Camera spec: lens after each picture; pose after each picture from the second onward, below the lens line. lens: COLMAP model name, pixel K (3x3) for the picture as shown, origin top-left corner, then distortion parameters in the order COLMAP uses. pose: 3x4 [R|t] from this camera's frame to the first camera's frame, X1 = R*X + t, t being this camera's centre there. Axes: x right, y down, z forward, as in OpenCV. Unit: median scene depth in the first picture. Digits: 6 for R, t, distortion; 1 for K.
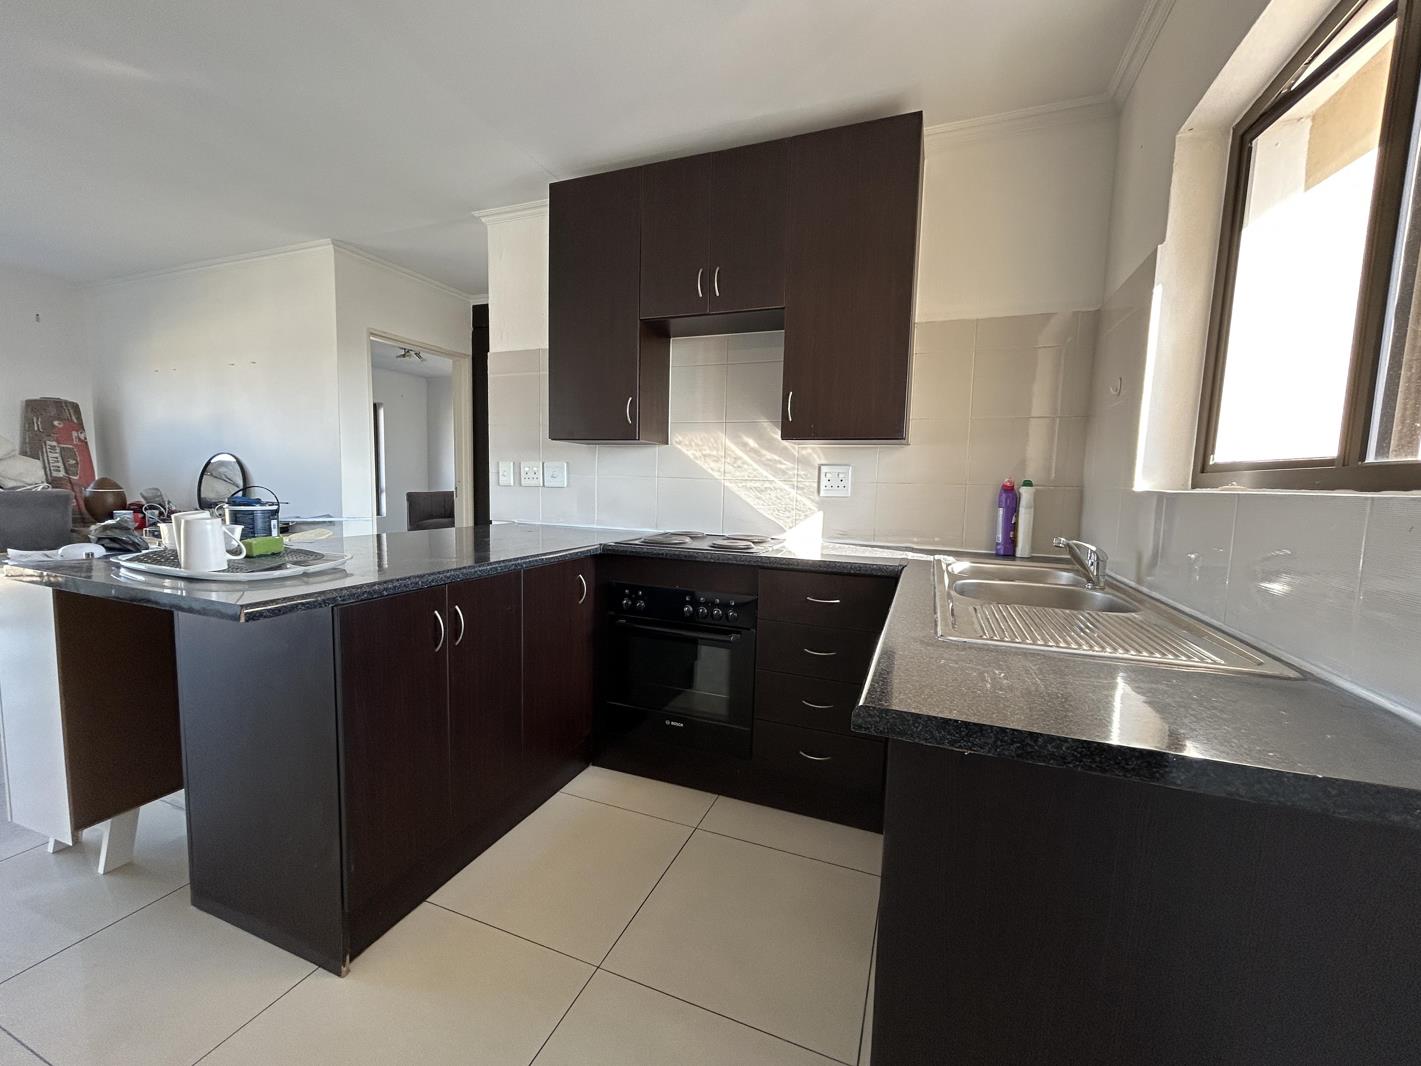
lens RADIAL K [[567.3, 0, 710.5], [0, 567.3, 533.0], [0, 0, 1]] dist [-0.001330, 0.000106]
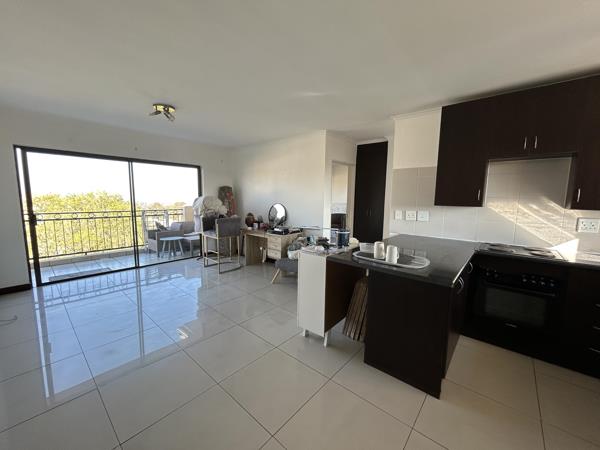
lens RADIAL K [[239.5, 0, 300.0], [0, 239.5, 225.0], [0, 0, 1]] dist [-0.001330, 0.000106]
pose [[0.941892, 0.027392, -0.334798, -0.502256], [-0.022566, 0.999578, 0.018299, -0.082761], [0.335158, -0.009680, 0.942112, -0.237466]]
